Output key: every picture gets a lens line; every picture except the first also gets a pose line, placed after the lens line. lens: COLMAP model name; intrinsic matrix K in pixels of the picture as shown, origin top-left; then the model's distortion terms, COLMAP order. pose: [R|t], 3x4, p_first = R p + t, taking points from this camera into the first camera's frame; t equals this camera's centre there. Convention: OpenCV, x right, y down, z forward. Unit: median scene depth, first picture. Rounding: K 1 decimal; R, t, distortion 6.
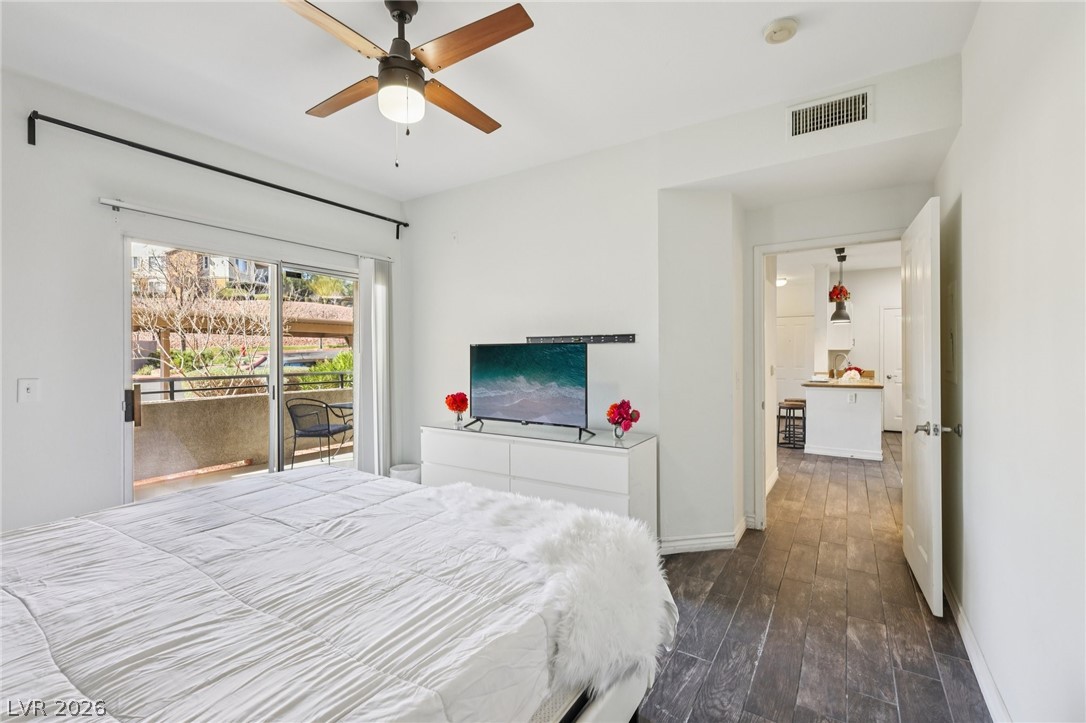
lens RADIAL K [[469.7, 0, 543.0], [0, 469.7, 355.6], [0, 0, 1]] dist [0.000554, 0.000178]
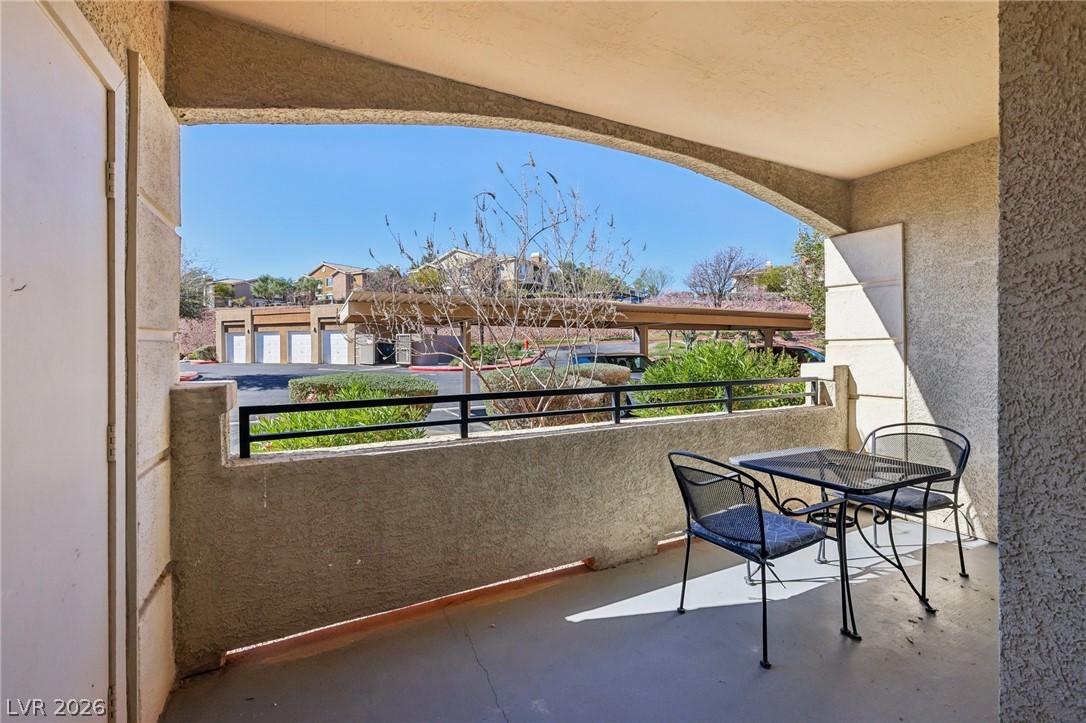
lens RADIAL K [[472.7, 0, 546.7], [0, 472.7, 349.3], [0, 0, 1]] dist [0.000865, 0.000112]
pose [[0.869228, 0.002037, -0.494407, -0.421004], [-0.001548, 0.999998, 0.001399, -0.000920], [0.494408, -0.000450, 0.869230, 0.549266]]
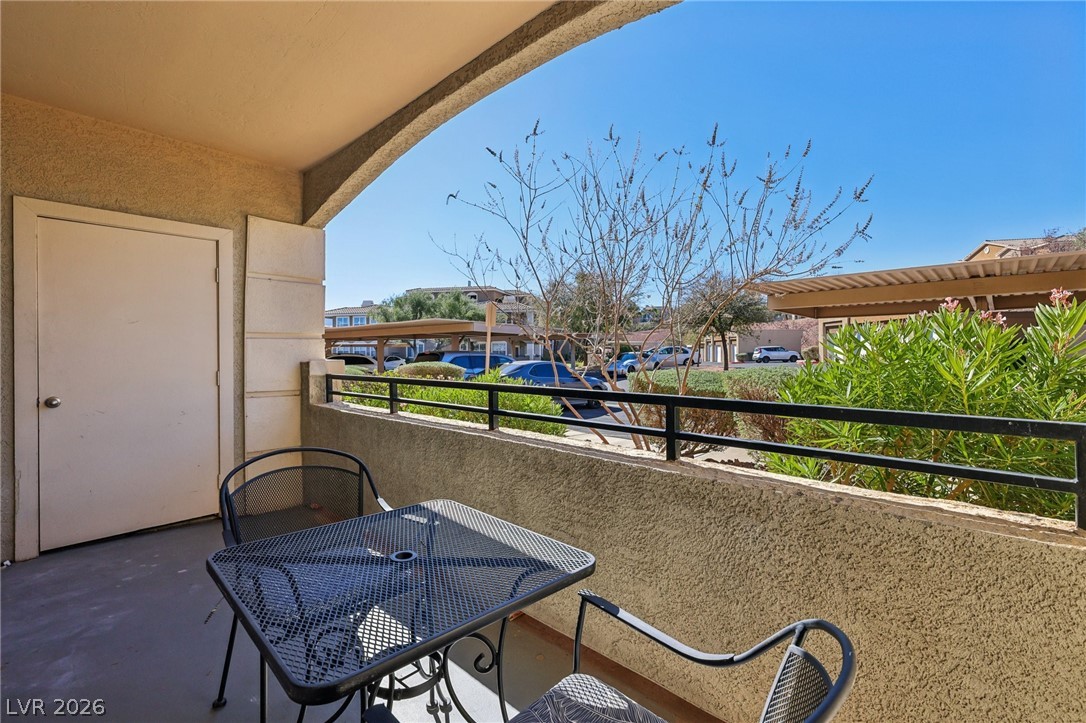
lens RADIAL K [[472.7, 0, 546.7], [0, 472.7, 349.3], [0, 0, 1]] dist [0.000865, 0.000112]
pose [[-0.180918, -0.001833, -0.983496, -0.201131], [0.002865, 0.999993, -0.002391, 0.011907], [0.983494, -0.003251, -0.180912, 1.189517]]
